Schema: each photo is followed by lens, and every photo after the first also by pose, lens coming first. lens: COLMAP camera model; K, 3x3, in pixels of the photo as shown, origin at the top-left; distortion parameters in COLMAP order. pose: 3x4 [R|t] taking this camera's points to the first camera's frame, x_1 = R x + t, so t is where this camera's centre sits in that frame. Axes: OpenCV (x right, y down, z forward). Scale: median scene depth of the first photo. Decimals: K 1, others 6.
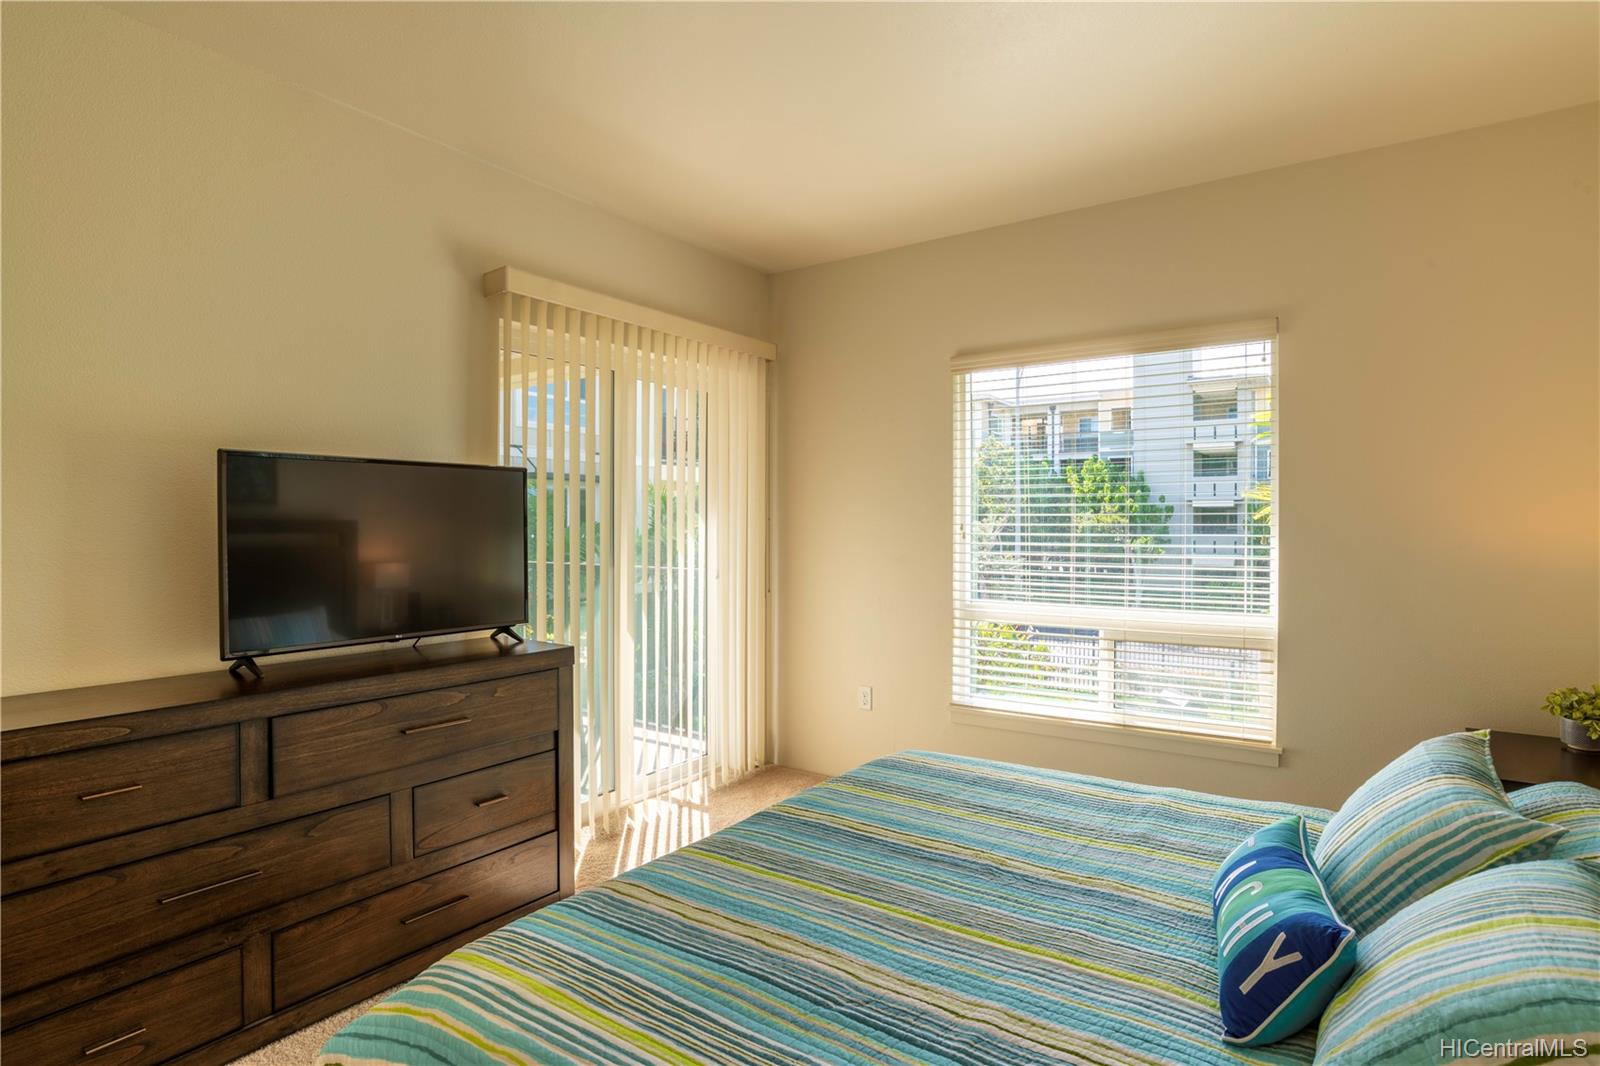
lens RADIAL K [[814.4, 0, 800.0], [0, 814.4, 533.0], [0, 0, 1]] dist [-0.058571, 0.027257]
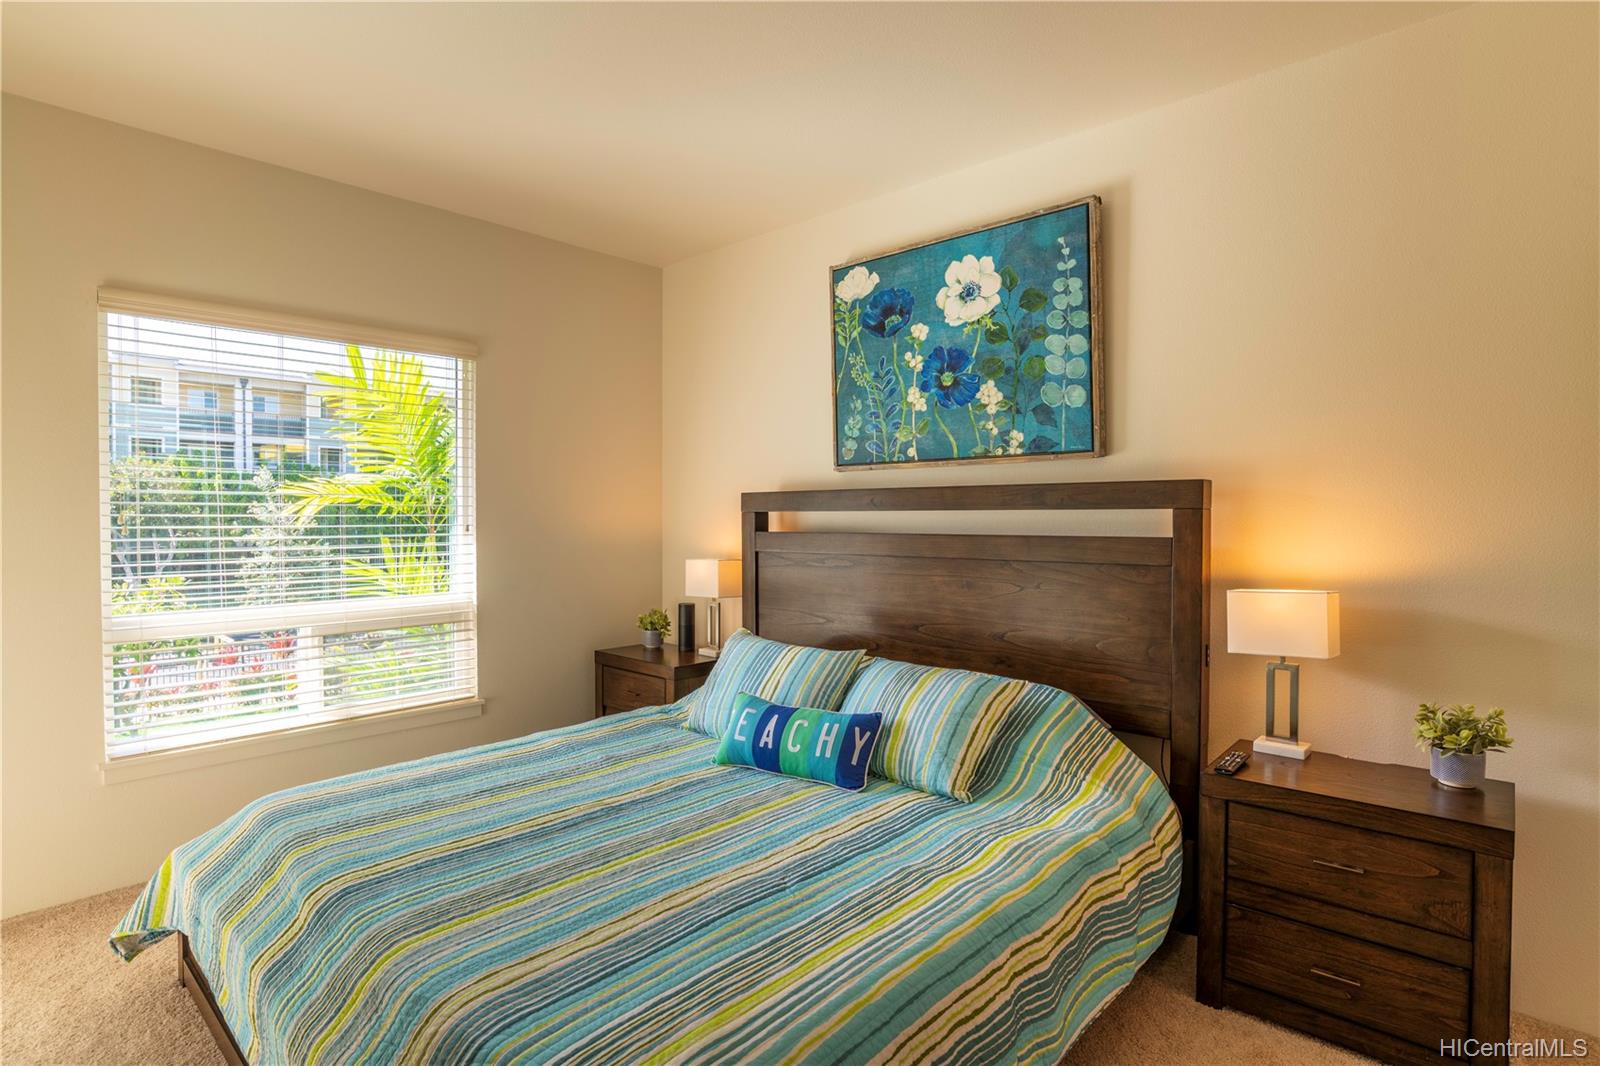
lens RADIAL K [[814.4, 0, 800.0], [0, 814.4, 533.0], [0, 0, 1]] dist [-0.058571, 0.027257]
pose [[0.139090, -0.019991, 0.990078, -0.812893], [0.012164, 0.999755, 0.018477, -0.000560], [-0.990205, 0.009473, 0.139299, 0.522991]]
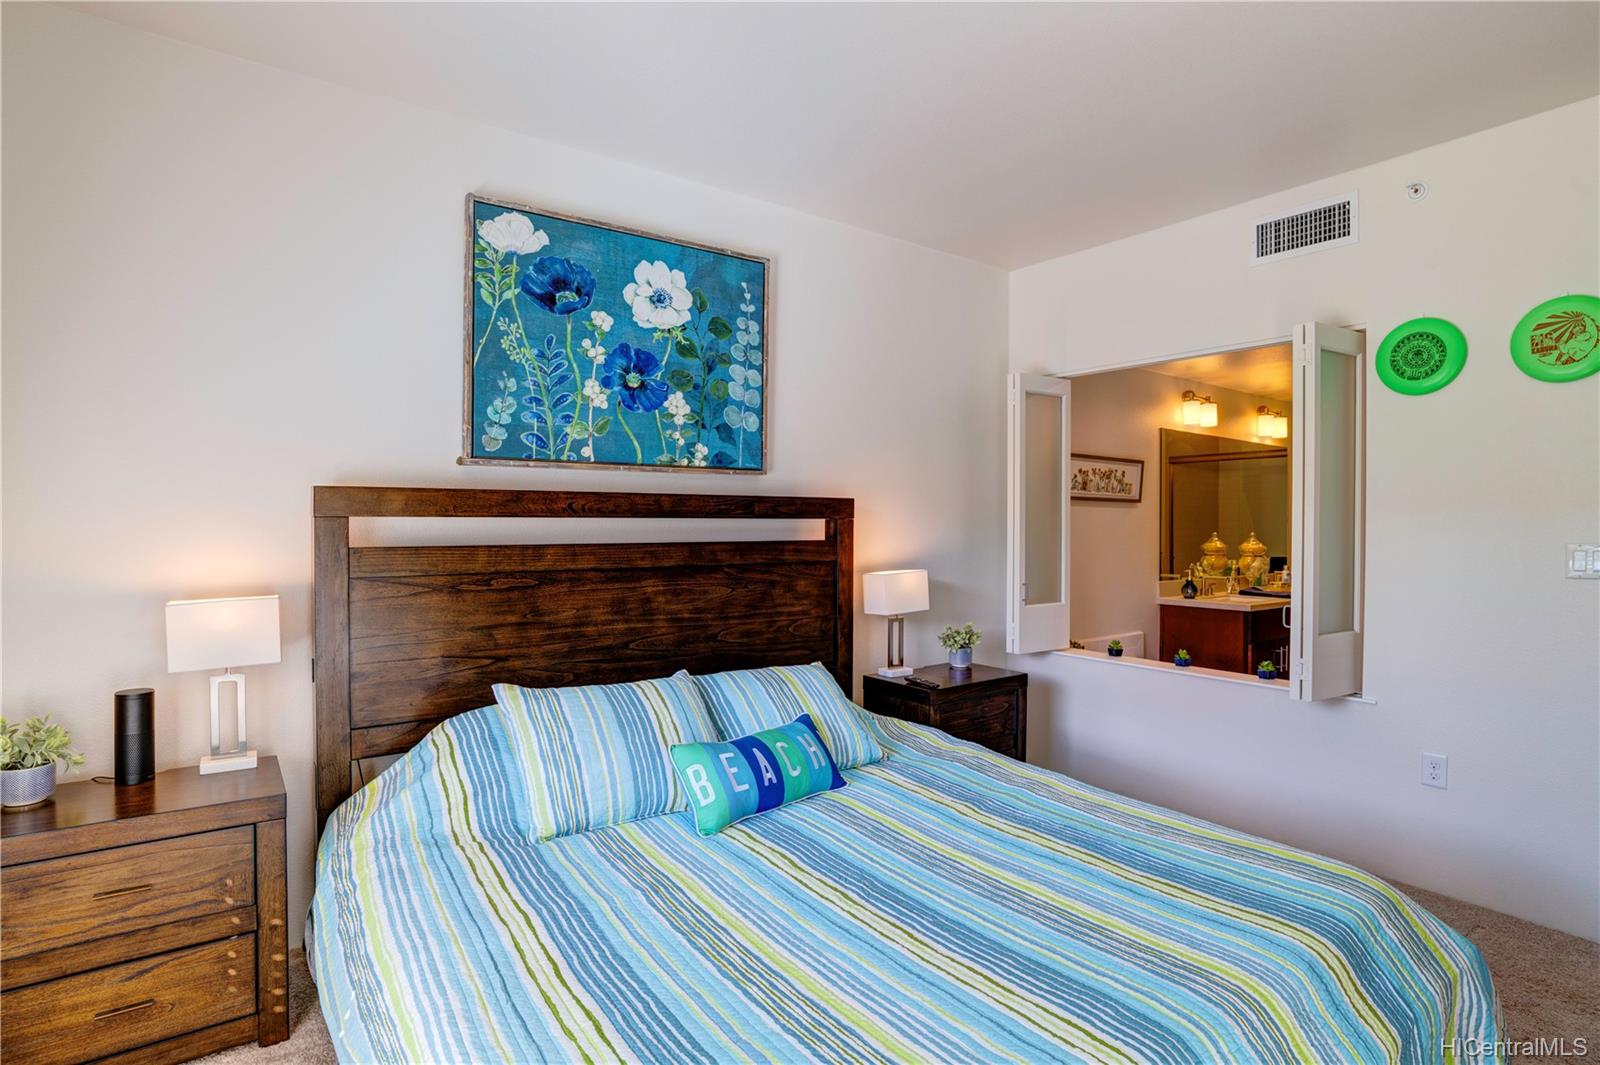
lens RADIAL K [[814.4, 0, 800.0], [0, 814.4, 532.5], [0, 0, 1]] dist [-0.058571, 0.027257]
pose [[-0.943754, -0.000855, 0.330647, -0.006287], [0.005204, 0.999834, 0.017440, -0.009727], [-0.330608, 0.018180, -0.943593, 1.753852]]
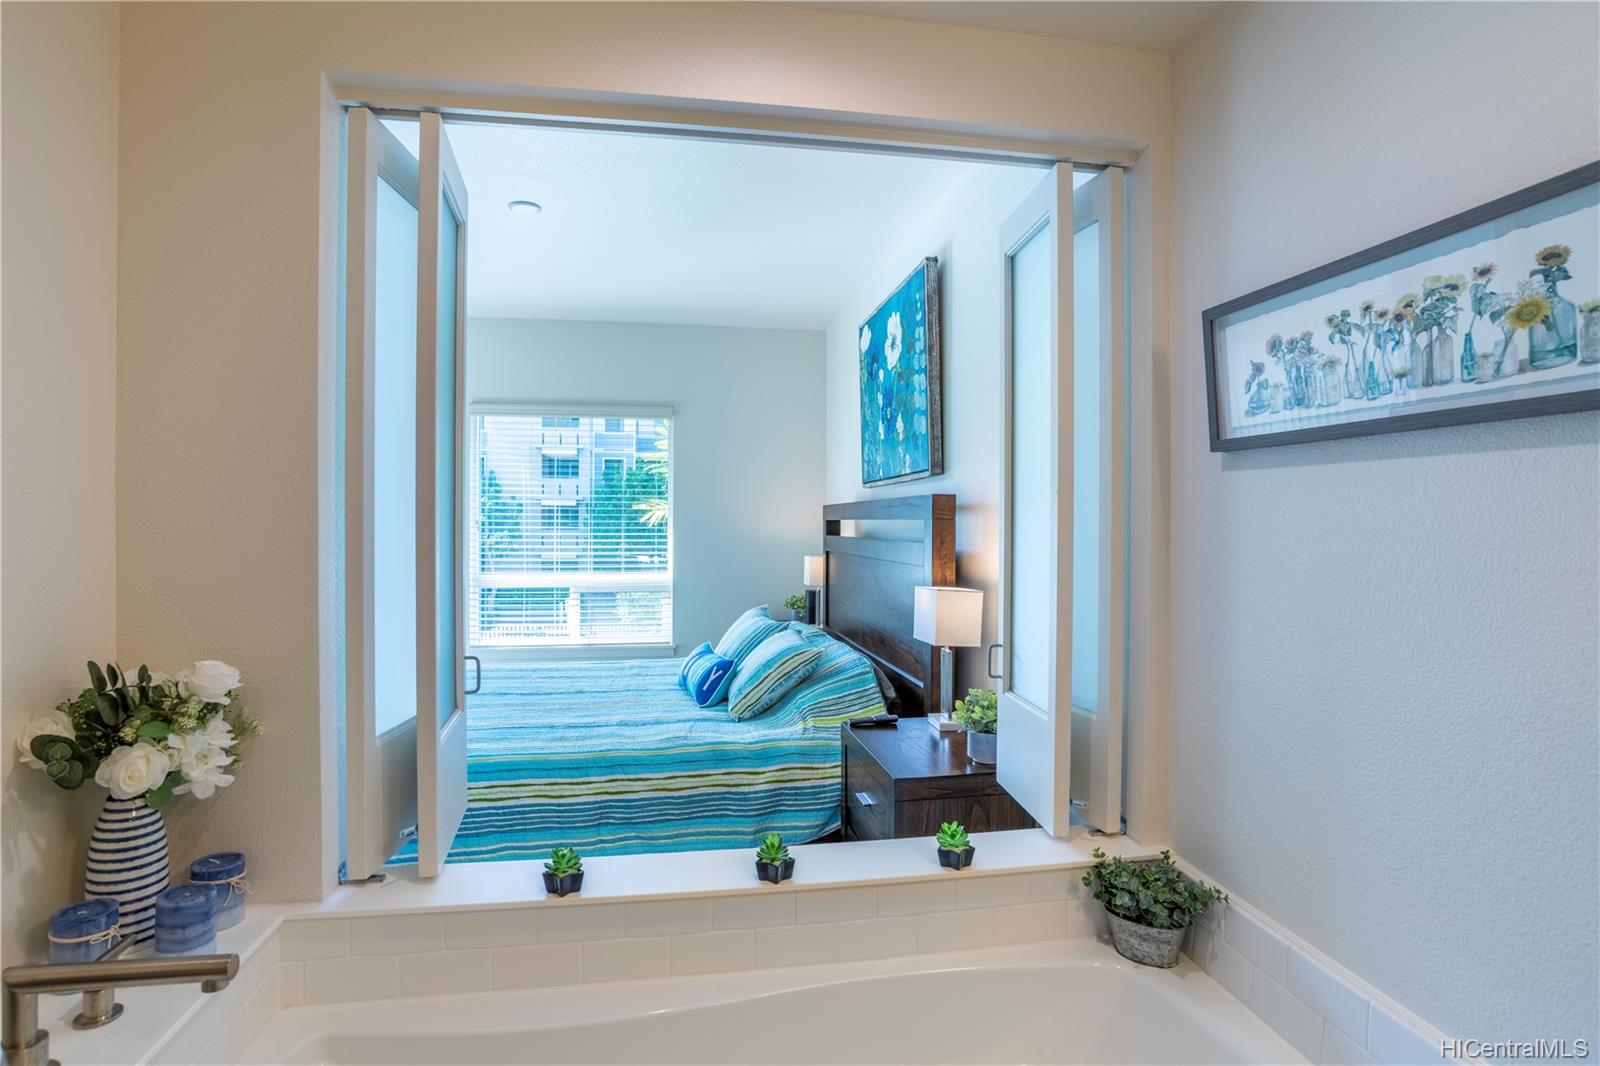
lens RADIAL K [[814.4, 0, 800.0], [0, 814.4, 533.0], [0, 0, 1]] dist [-0.058571, 0.027257]
pose [[0.714923, -0.001724, 0.699201, -0.721300], [-0.000451, 0.999996, 0.002926, 0.014565], [-0.699203, -0.002407, 0.714919, -0.767159]]
